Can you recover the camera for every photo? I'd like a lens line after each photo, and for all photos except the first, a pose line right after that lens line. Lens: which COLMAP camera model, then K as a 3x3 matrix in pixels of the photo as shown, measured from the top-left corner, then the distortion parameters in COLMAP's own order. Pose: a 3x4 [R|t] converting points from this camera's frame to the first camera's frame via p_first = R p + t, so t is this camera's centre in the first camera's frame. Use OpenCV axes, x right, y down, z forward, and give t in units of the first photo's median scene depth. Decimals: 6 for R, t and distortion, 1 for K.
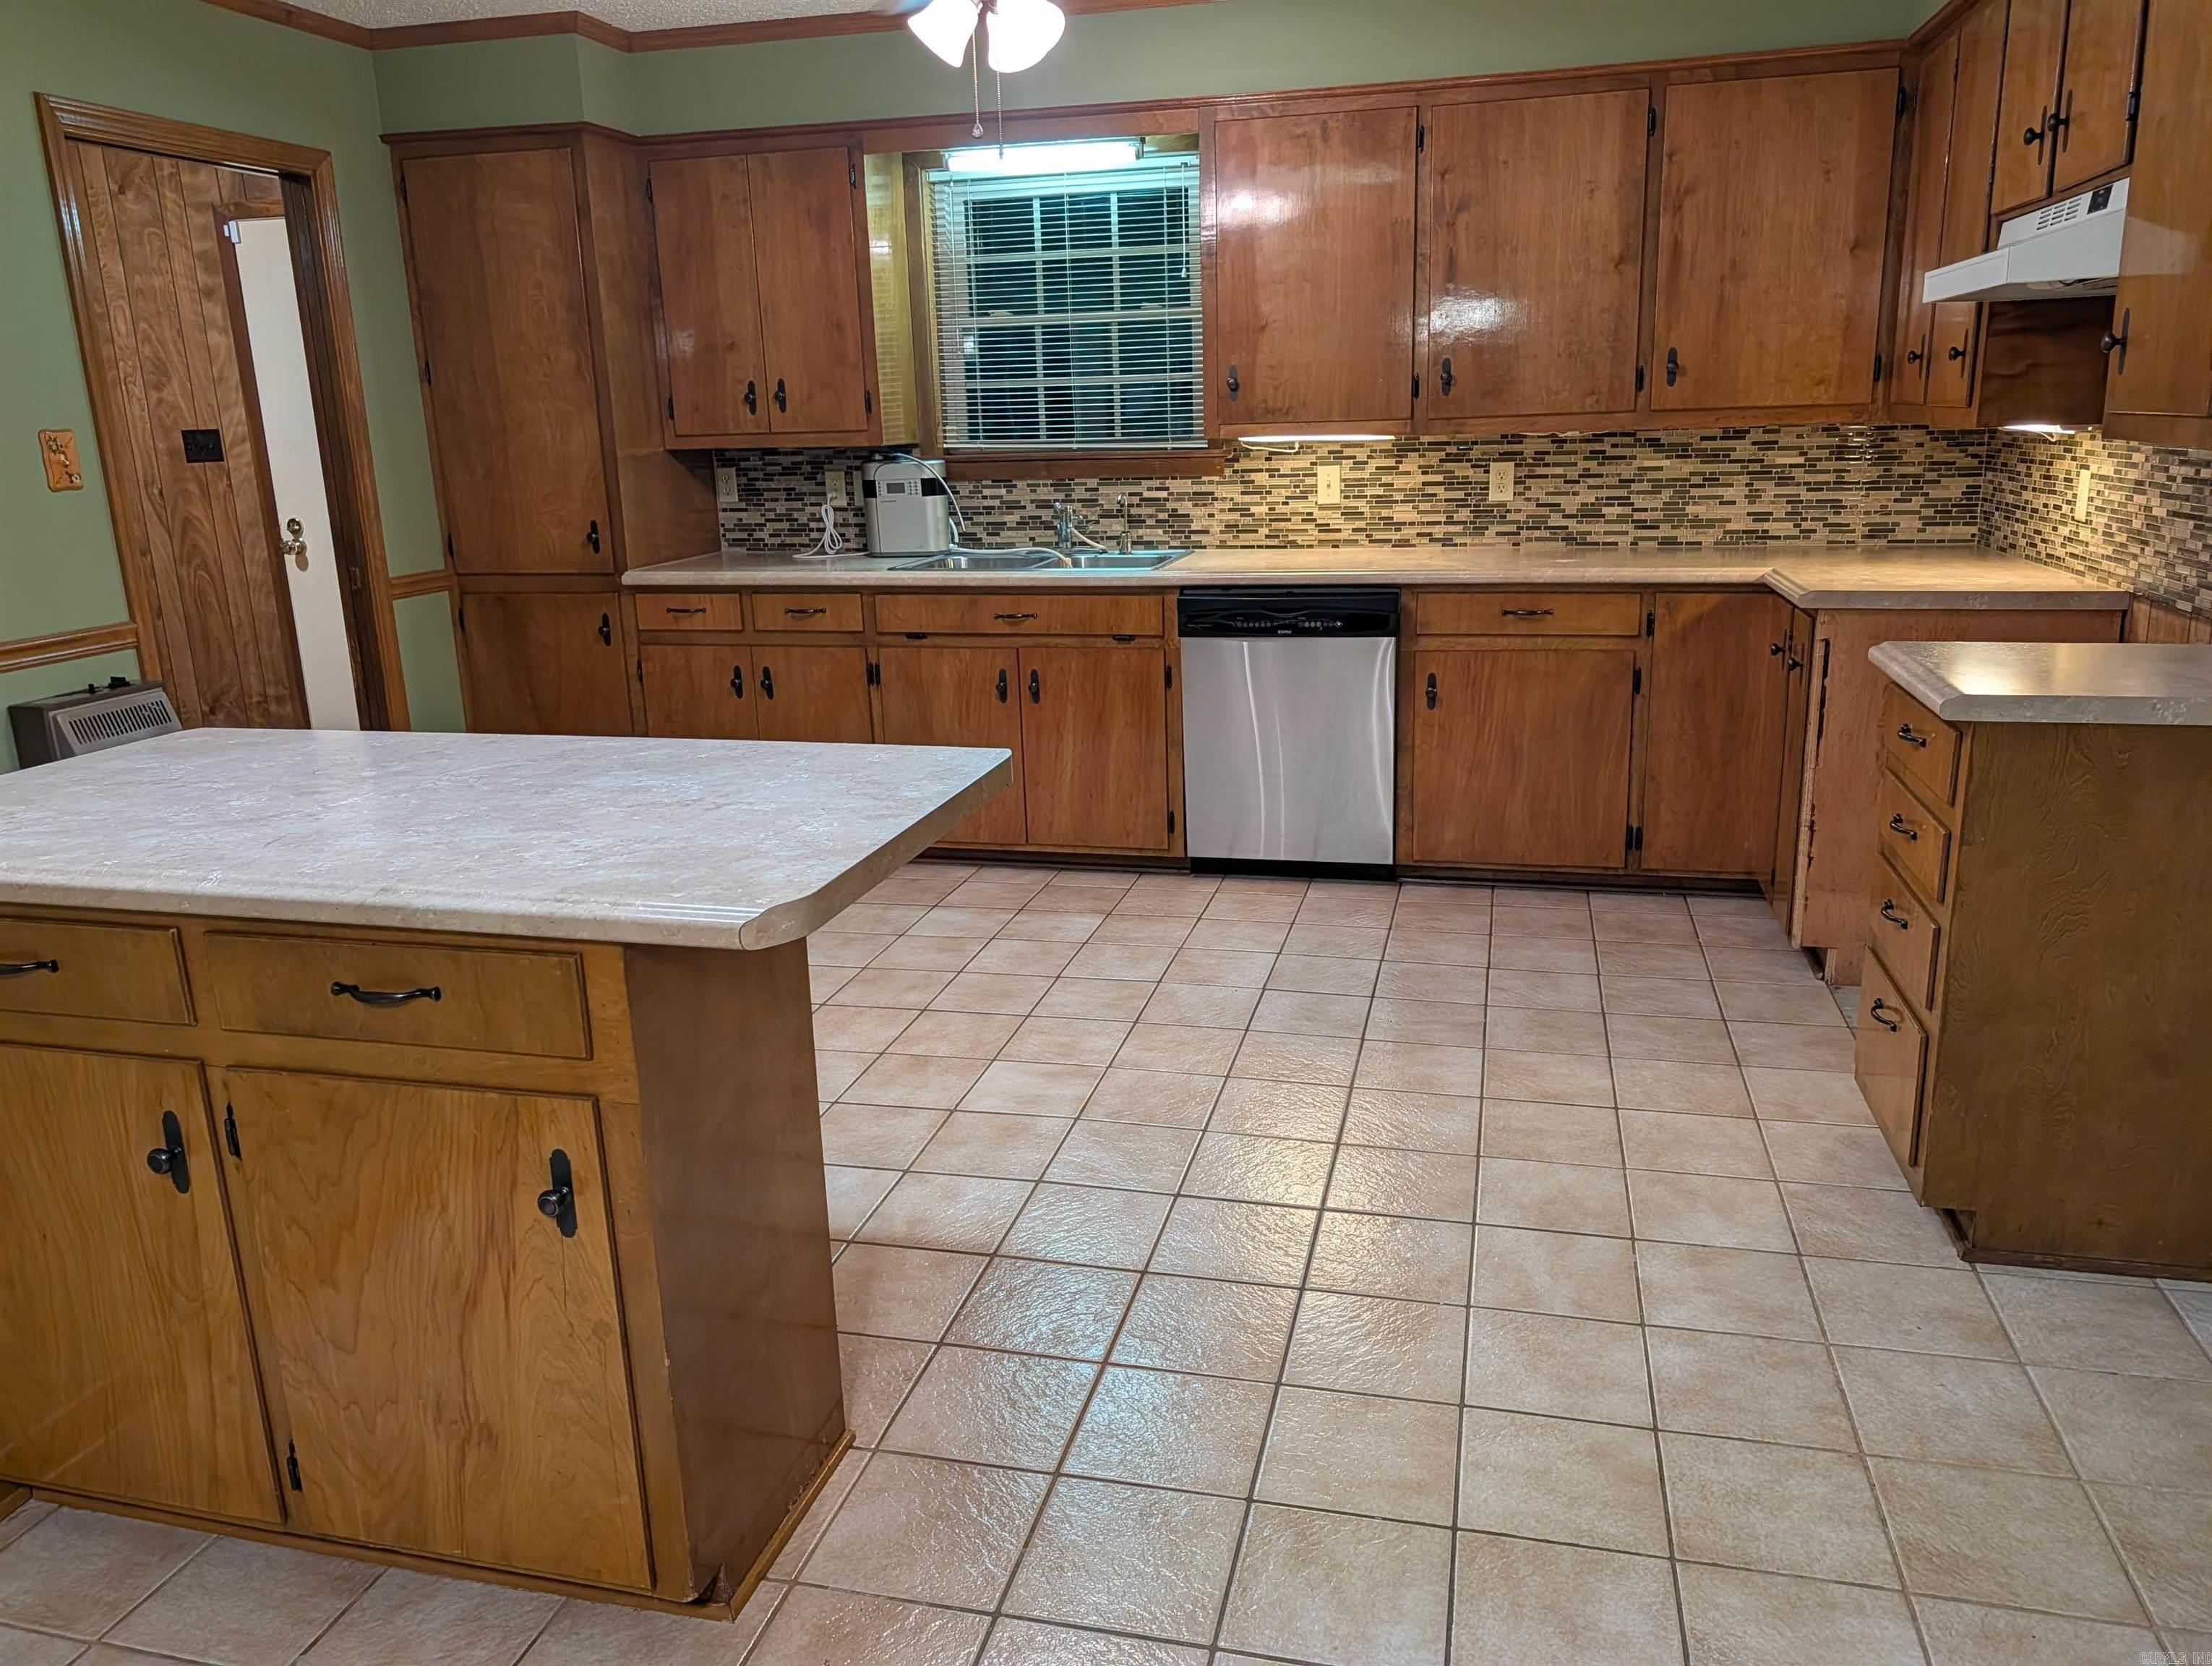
lens RADIAL K [[1565.2, 0, 1106.0], [0, 1565.2, 833.0], [0, 0, 1]] dist [0.092856, -0.207120]
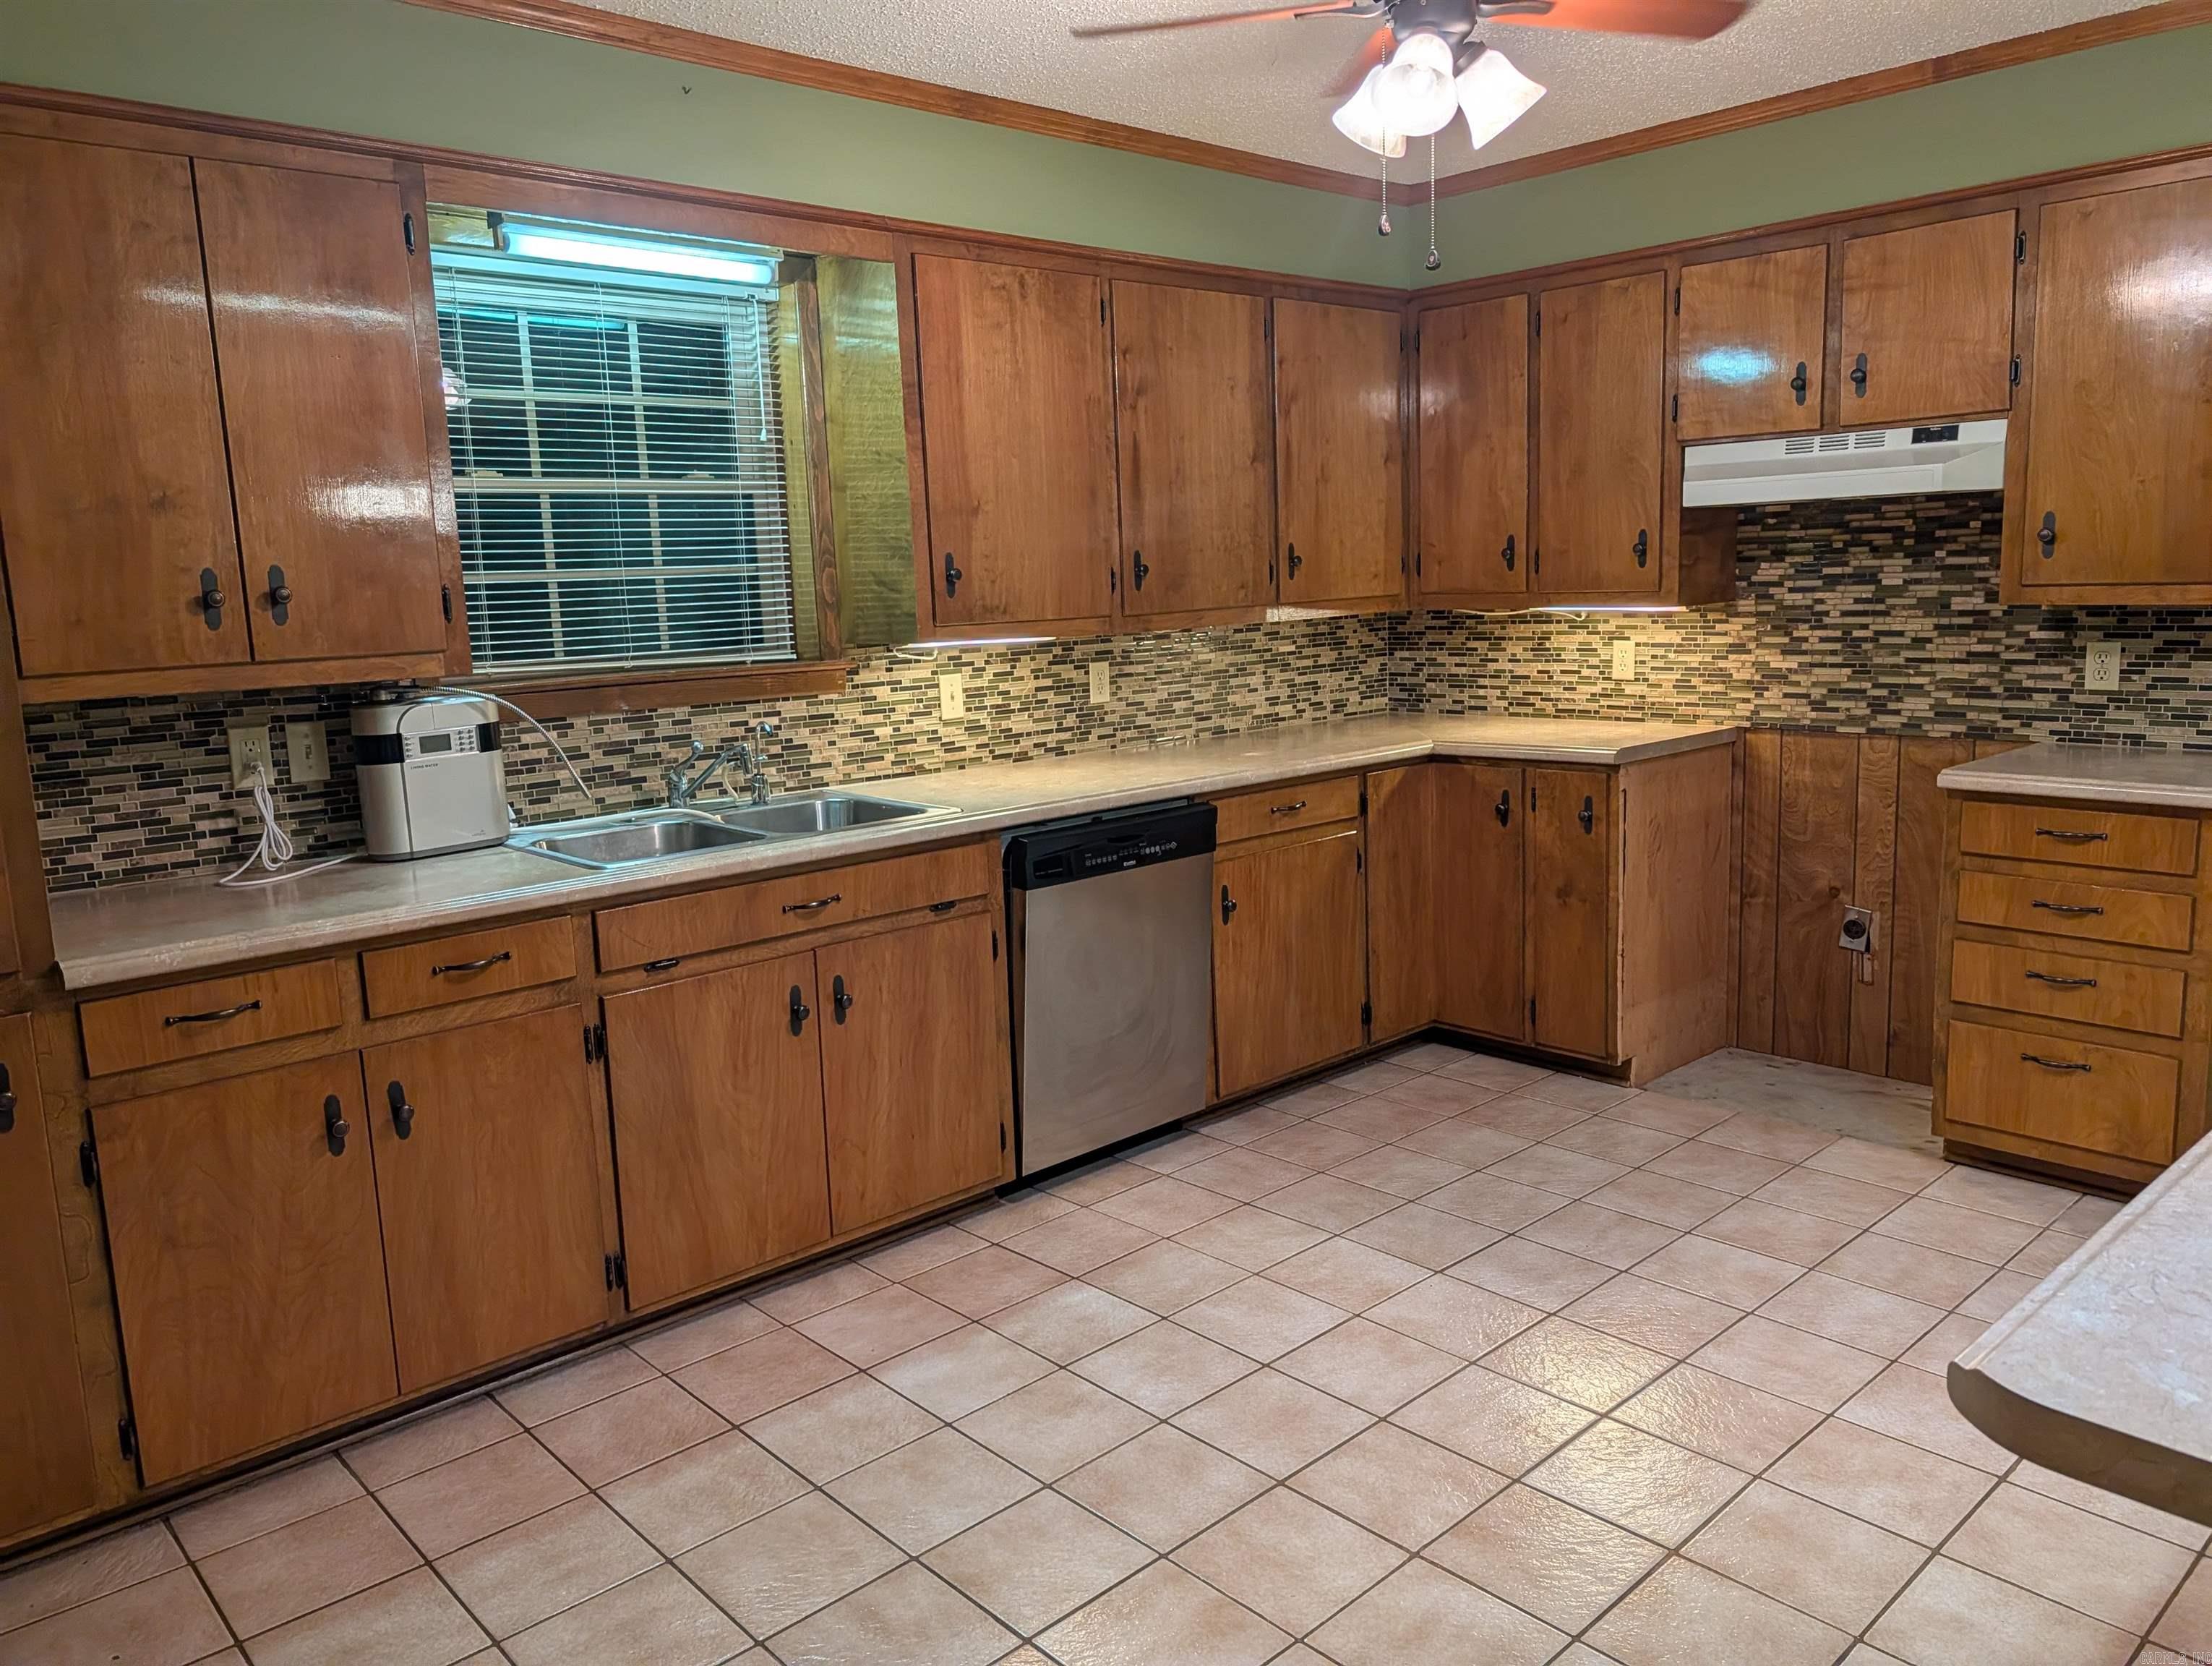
lens RADIAL K [[1571.3, 0, 1106.0], [0, 1571.3, 833.0], [0, 0, 1]] dist [0.073956, -0.122902]
pose [[0.556522, -0.127702, 0.820960, -0.525898], [0.238169, 0.971168, -0.010385, -0.127714], [-0.795964, 0.201307, 0.570891, 0.493953]]
